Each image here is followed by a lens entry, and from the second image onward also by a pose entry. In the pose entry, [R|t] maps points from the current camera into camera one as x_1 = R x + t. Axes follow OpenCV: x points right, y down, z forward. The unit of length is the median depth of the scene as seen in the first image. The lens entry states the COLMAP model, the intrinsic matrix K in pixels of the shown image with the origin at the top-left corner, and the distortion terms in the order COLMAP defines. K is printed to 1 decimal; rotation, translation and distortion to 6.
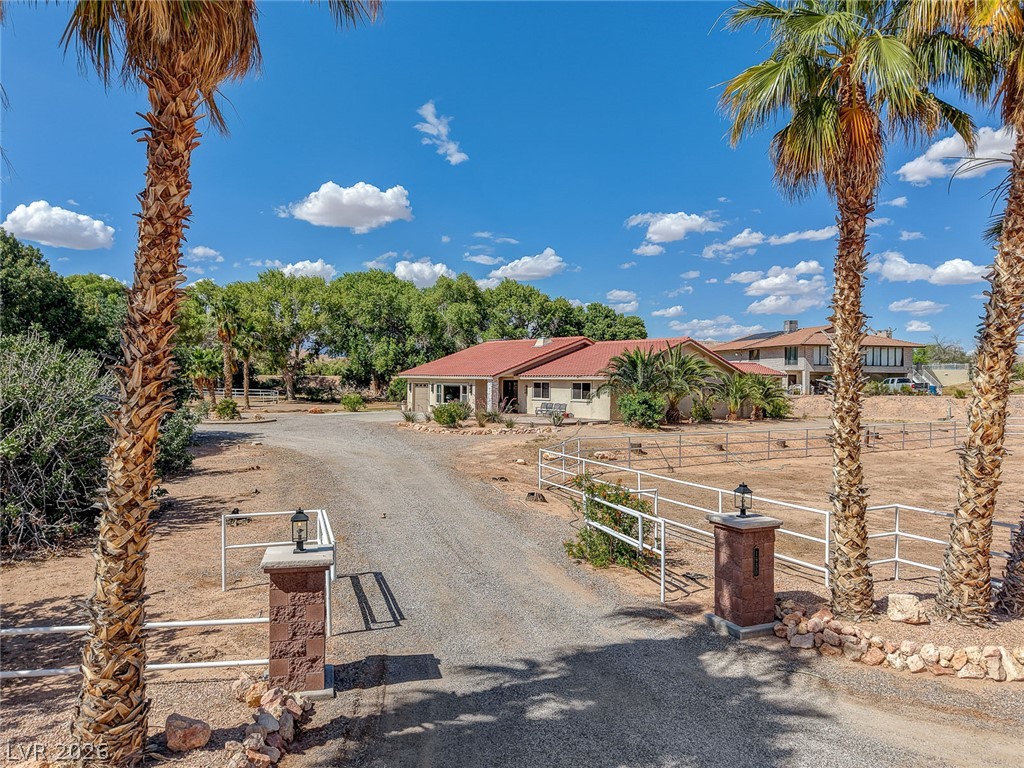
lens RADIAL K [[712.9, 0, 506.5], [0, 712.9, 380.8], [0, 0, 1]] dist [0.097259, -0.121562]
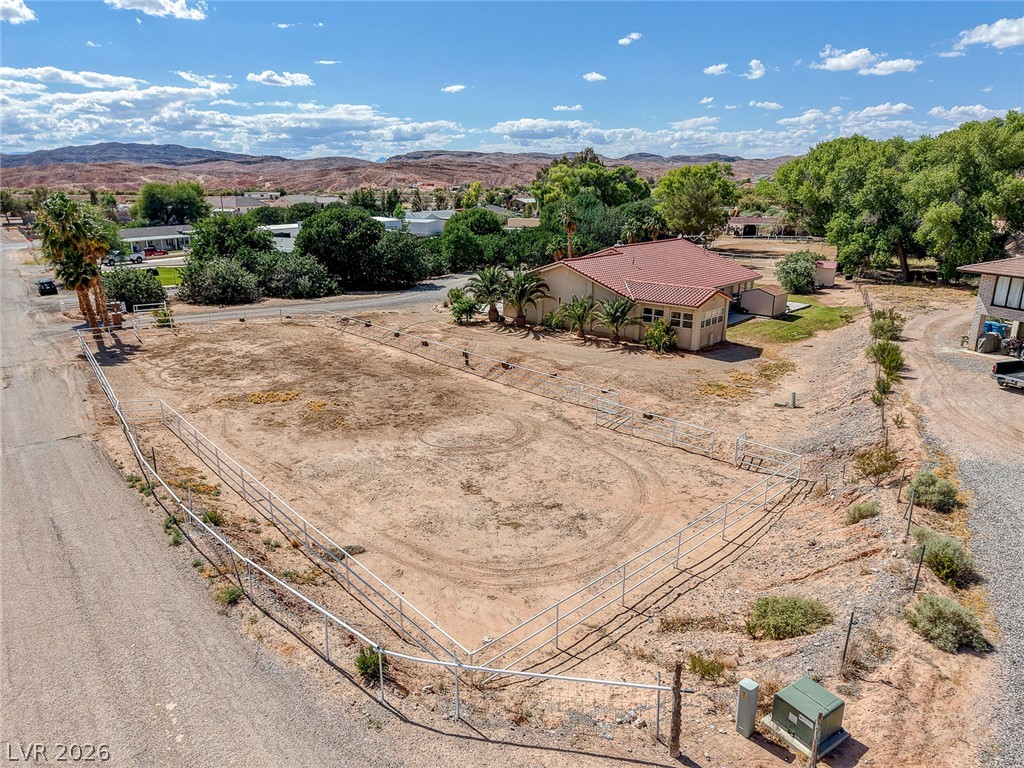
lens RADIAL K [[688.8, 0, 514.6], [0, 688.8, 378.6], [0, 0, 1]] dist [0.008323, -0.002093]
pose [[0.146139, 0.260896, -0.954241, 1.323550], [-0.000755, 0.964626, 0.263620, -0.163286], [0.989264, -0.037805, 0.141166, 0.713061]]
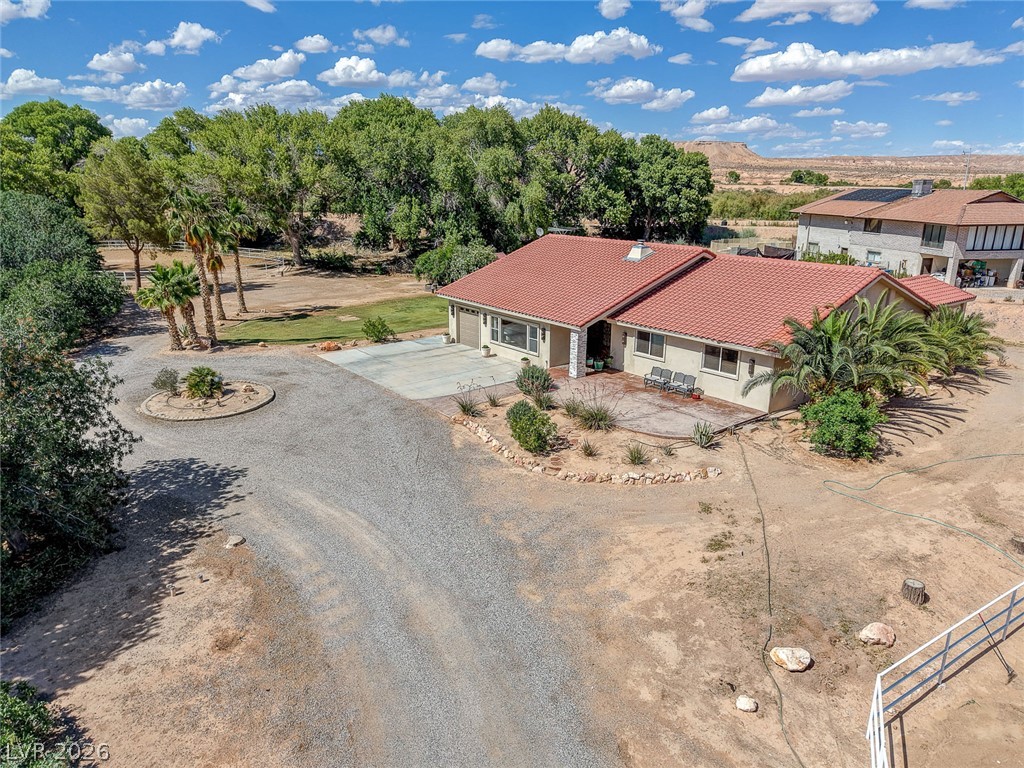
lens RADIAL K [[687.4, 0, 508.3], [0, 687.4, 385.5], [0, 0, 1]] dist [0.012585, -0.009426]
pose [[0.999903, -0.003187, -0.013586, -0.076690], [0.006885, 0.959480, 0.281694, -0.131815], [0.012138, -0.281760, 0.959408, 0.338186]]
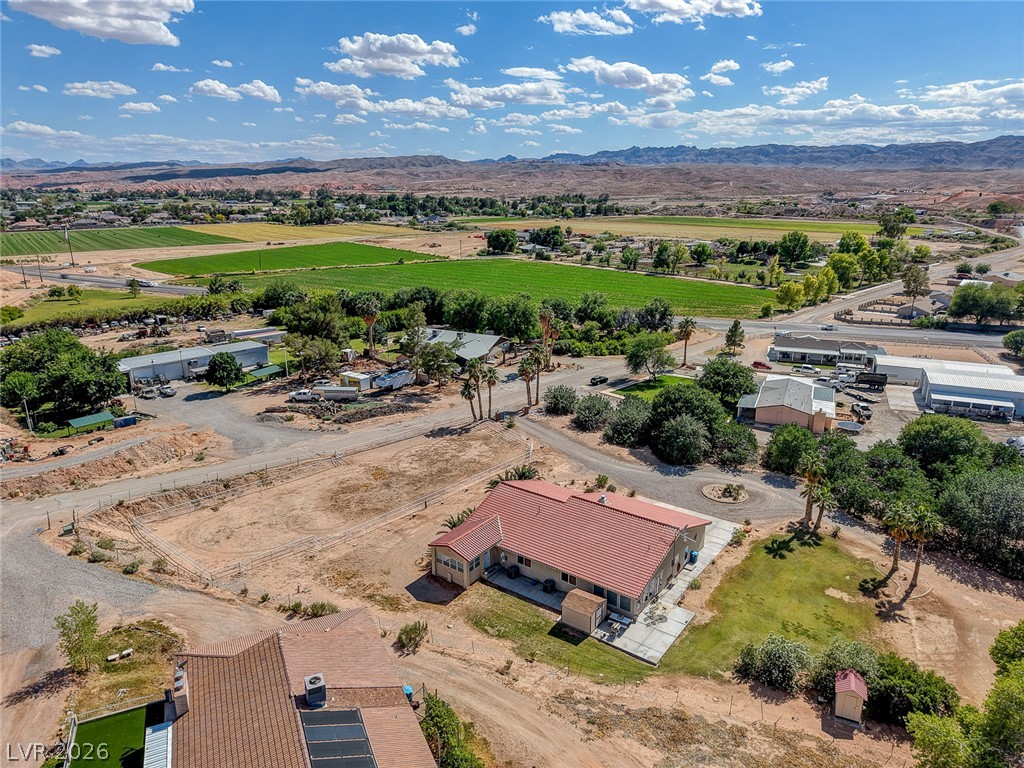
lens RADIAL K [[687.4, 0, 508.3], [0, 687.4, 385.5], [0, 0, 1]] dist [0.012585, -0.009426]
pose [[-0.967763, 0.063136, -0.243821, 0.586302], [-0.010197, 0.957455, 0.288404, -0.708710], [0.251656, 0.281593, -0.925945, 2.317725]]
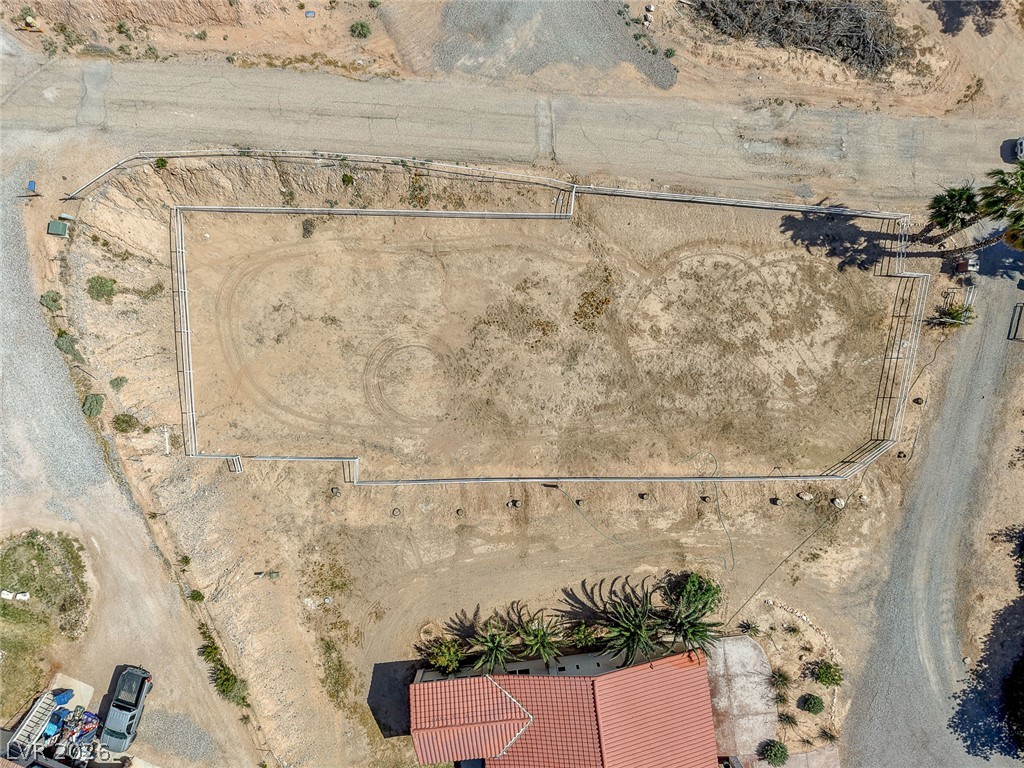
lens RADIAL K [[687.4, 0, 508.3], [0, 687.4, 385.5], [0, 0, 1]] dist [0.012585, -0.009426]
pose [[-0.846271, -0.532595, -0.012978, 0.539758], [-0.009936, -0.008576, 0.999914, -0.915522], [-0.532661, 0.846327, 0.001966, 0.695043]]
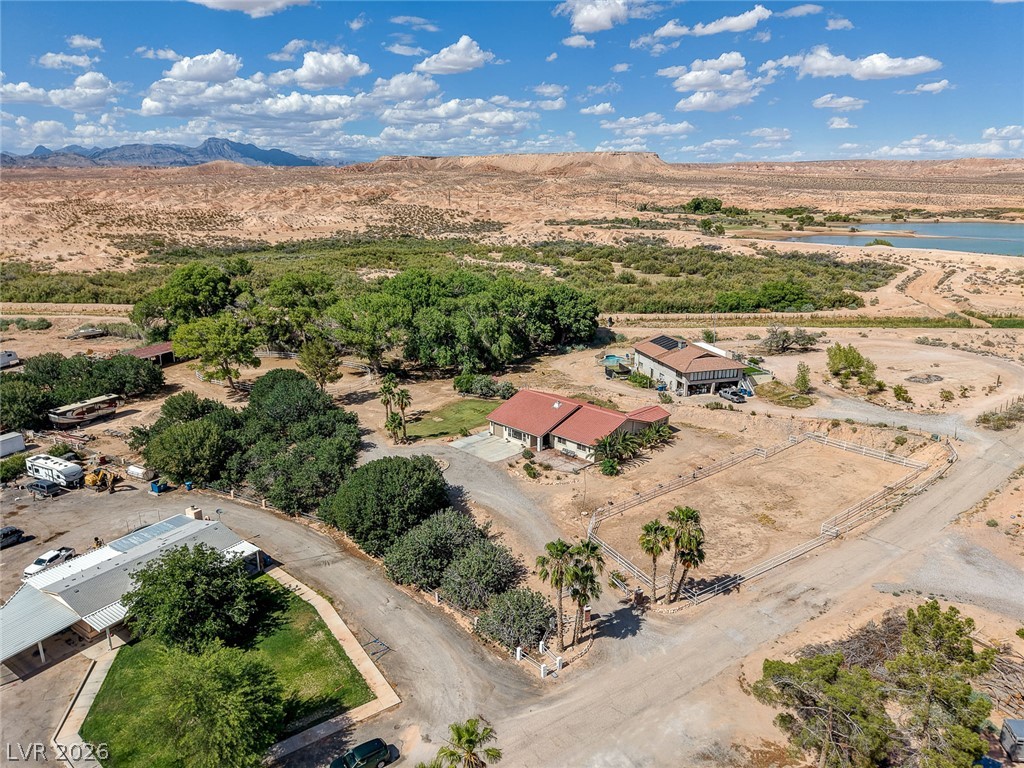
lens RADIAL K [[683.0, 0, 508.0], [0, 683.0, 385.6], [0, 0, 1]] dist [0.039588, -0.039263]
pose [[0.995249, -0.040849, 0.088383, -0.291417], [0.014327, 0.959296, 0.282039, -0.733015], [-0.096306, -0.279432, 0.955323, -0.947214]]
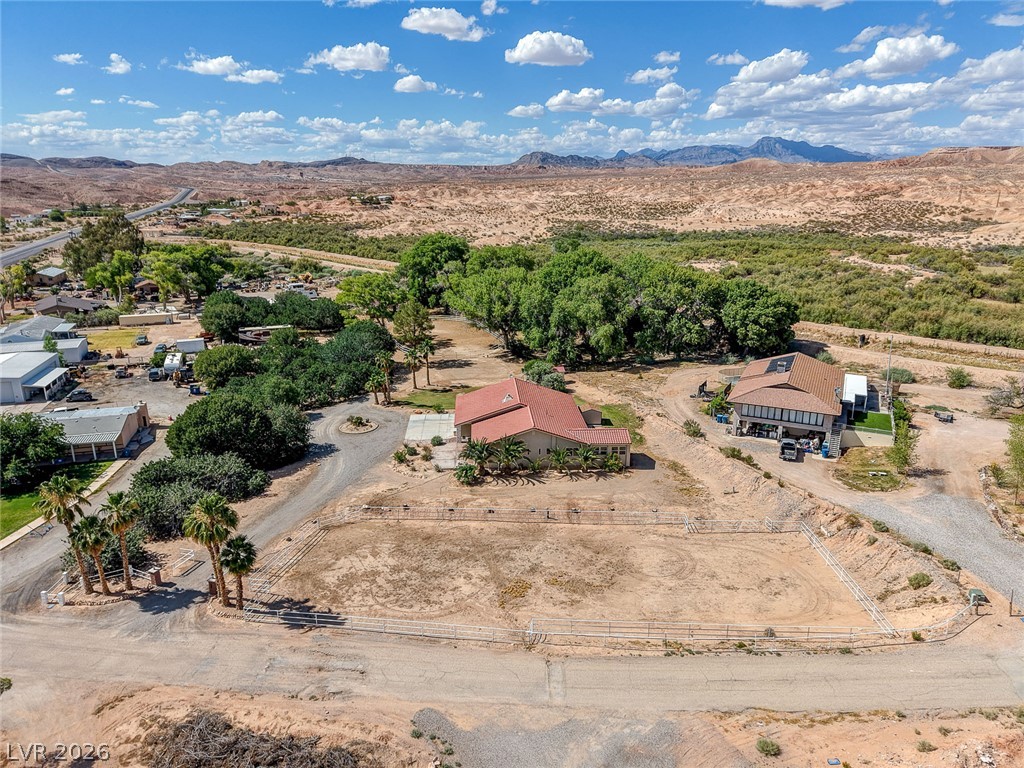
lens RADIAL K [[684.6, 0, 510.1], [0, 684.6, 386.9], [0, 0, 1]] dist [0.003034, -0.002235]
pose [[0.808865, 0.154914, -0.567221, 1.111298], [0.010990, 0.960518, 0.277999, -0.606212], [0.587892, -0.231097, 0.775227, -0.334050]]
